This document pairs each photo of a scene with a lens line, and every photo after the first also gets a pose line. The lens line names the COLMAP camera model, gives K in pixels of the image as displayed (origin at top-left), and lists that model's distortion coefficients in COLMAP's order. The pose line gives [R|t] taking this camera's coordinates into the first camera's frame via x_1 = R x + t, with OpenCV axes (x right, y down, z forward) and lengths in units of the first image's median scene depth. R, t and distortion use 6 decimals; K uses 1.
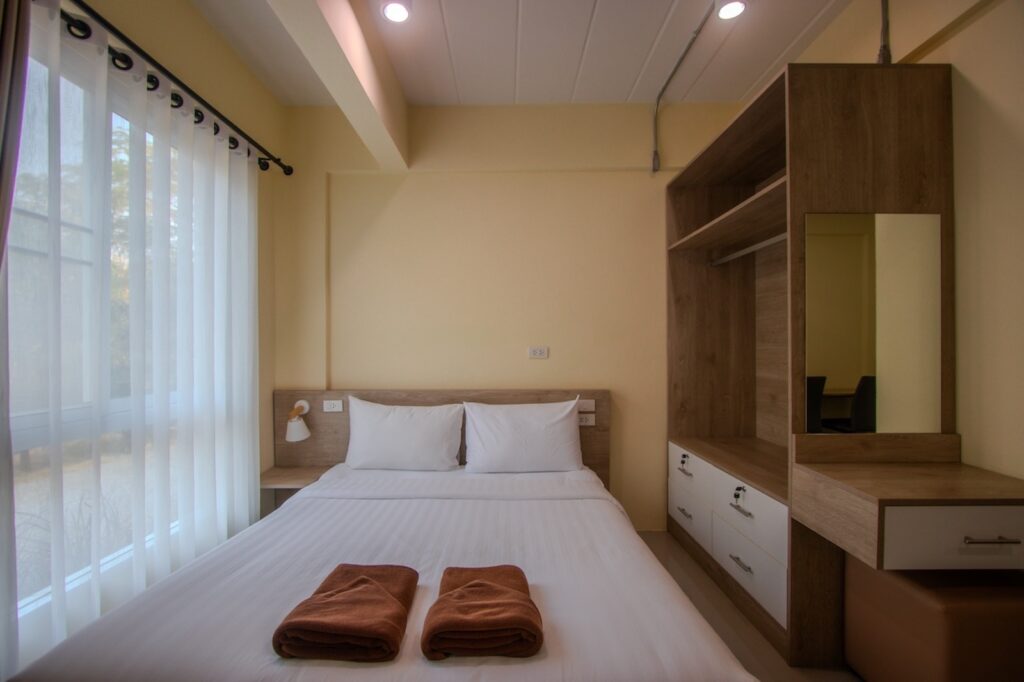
lens RADIAL K [[485.1, 0, 502.5], [0, 485.1, 347.2], [0, 0, 1]] dist [-0.014069, 0.001356]
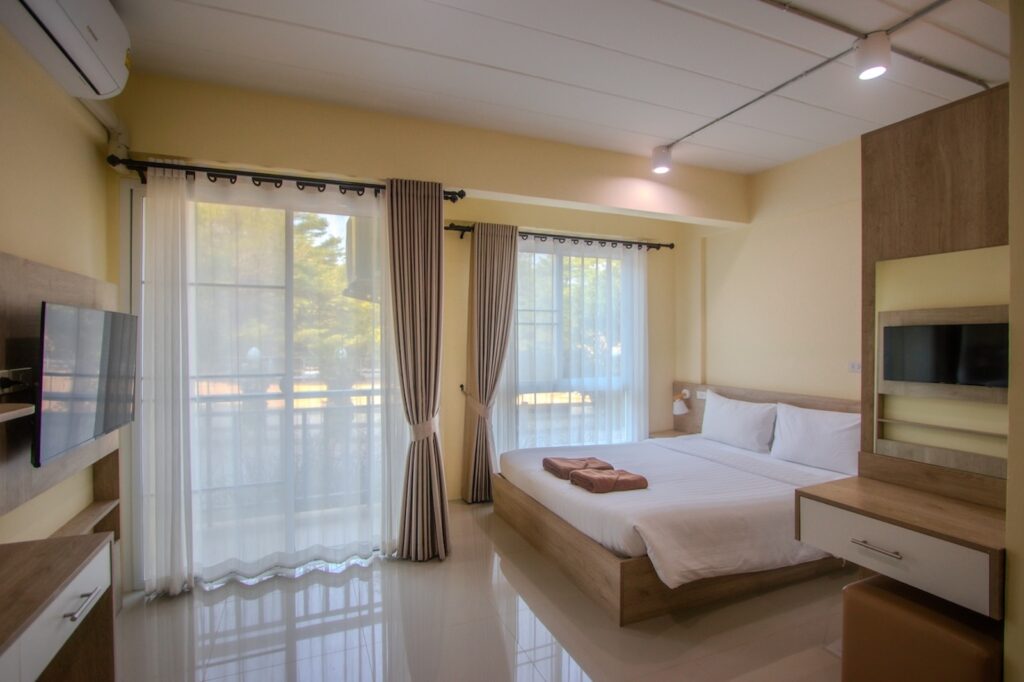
lens RADIAL K [[485.1, 0, 502.5], [0, 485.1, 347.2], [0, 0, 1]] dist [-0.014069, 0.001356]
pose [[0.397561, 0.017669, -0.917406, 0.806082], [0.005110, 0.999756, 0.021470, -0.064139], [0.917562, -0.013224, 0.397373, -0.162555]]
